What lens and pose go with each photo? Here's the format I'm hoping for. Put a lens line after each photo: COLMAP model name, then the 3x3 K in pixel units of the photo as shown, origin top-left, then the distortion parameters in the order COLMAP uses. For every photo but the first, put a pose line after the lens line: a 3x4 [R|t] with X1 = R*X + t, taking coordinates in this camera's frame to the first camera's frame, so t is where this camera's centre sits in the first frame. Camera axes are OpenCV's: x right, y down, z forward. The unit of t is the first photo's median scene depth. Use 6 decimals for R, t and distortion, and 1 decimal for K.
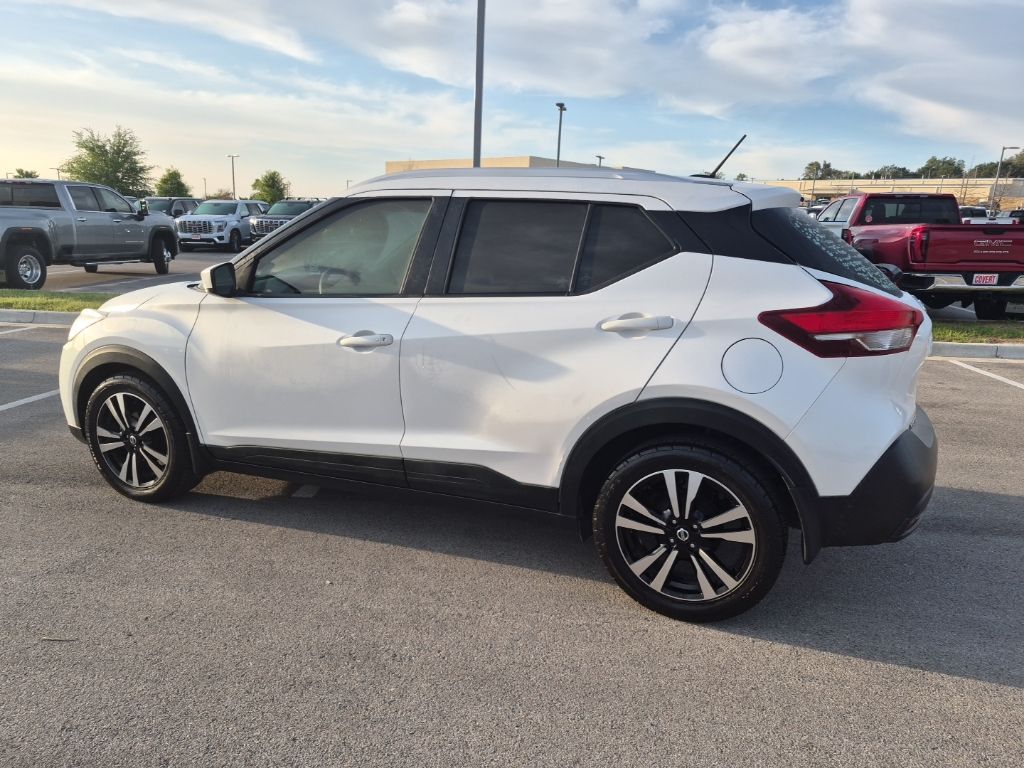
lens RADIAL K [[708.1, 0, 511.3], [0, 708.1, 399.1], [0, 0, 1]] dist [0.061494, -0.048048]
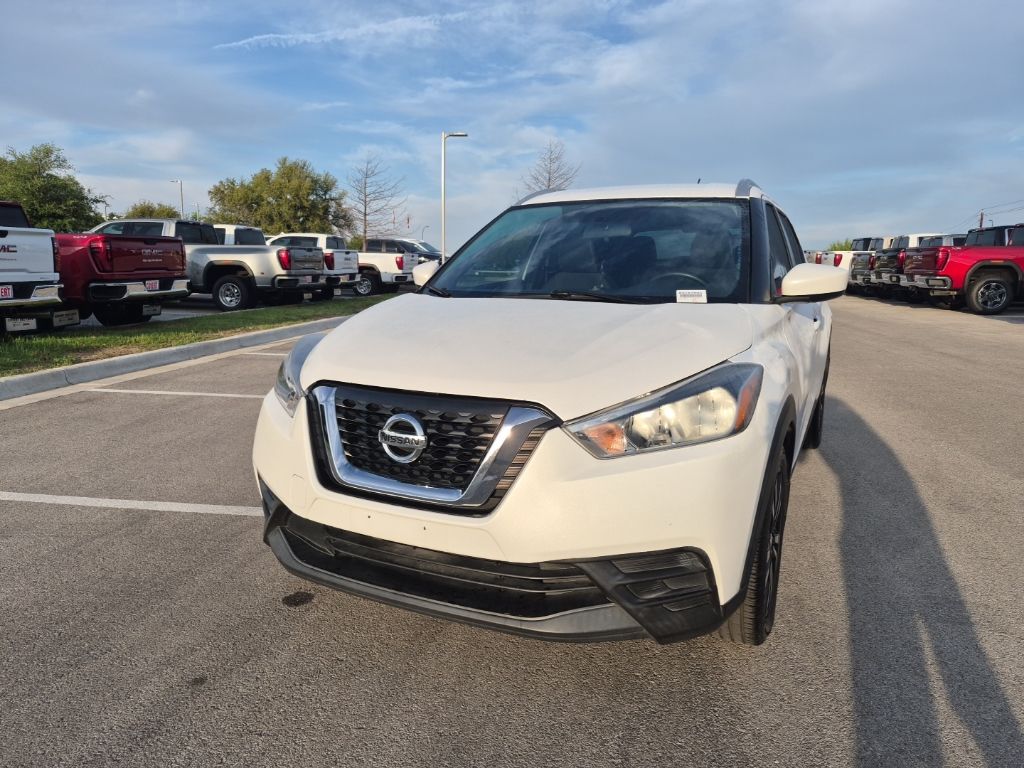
lens RADIAL K [[708.1, 0, 500.6], [0, 708.1, 394.0], [0, 0, 1]] dist [0.061494, -0.048048]
pose [[0.062885, -0.200311, 0.977712, -1.410521], [0.225547, 0.957159, 0.181593, -0.300737], [-0.972201, 0.209100, 0.105370, 1.392824]]
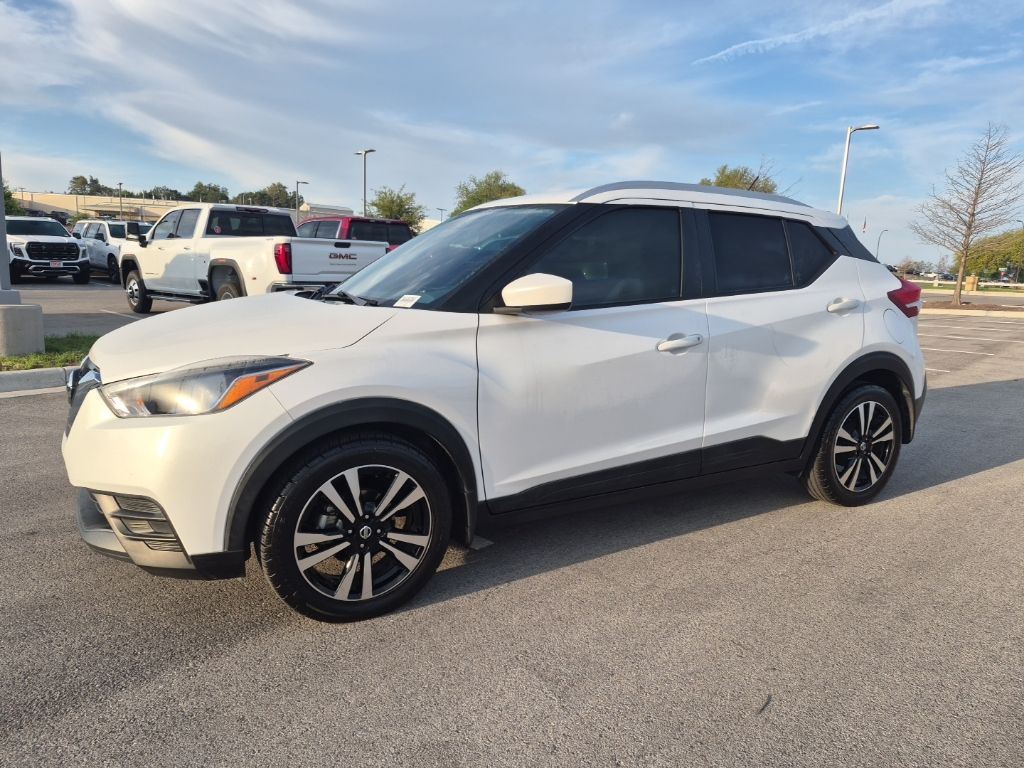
lens RADIAL K [[708.1, 0, 513.1], [0, 708.1, 405.5], [0, 0, 1]] dist [0.061494, -0.048048]
pose [[0.606451, -0.161102, 0.778629, -1.154386], [0.174801, 0.982315, 0.067099, -0.102801], [-0.775668, 0.095413, 0.623887, 0.539301]]
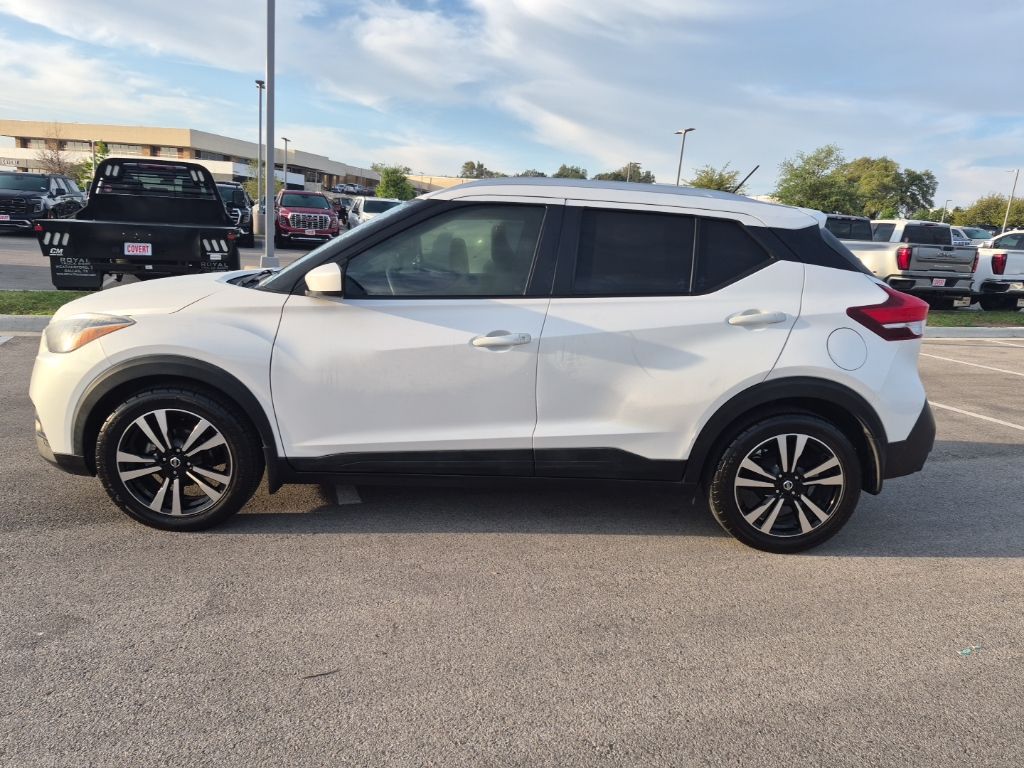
lens RADIAL K [[708.1, 0, 499.3], [0, 708.1, 396.8], [0, 0, 1]] dist [0.061494, -0.048048]
pose [[0.907843, -0.066538, 0.413997, -0.632423], [0.061018, 0.997783, 0.026559, -0.026345], [-0.414846, 0.001150, 0.909891, 0.052301]]
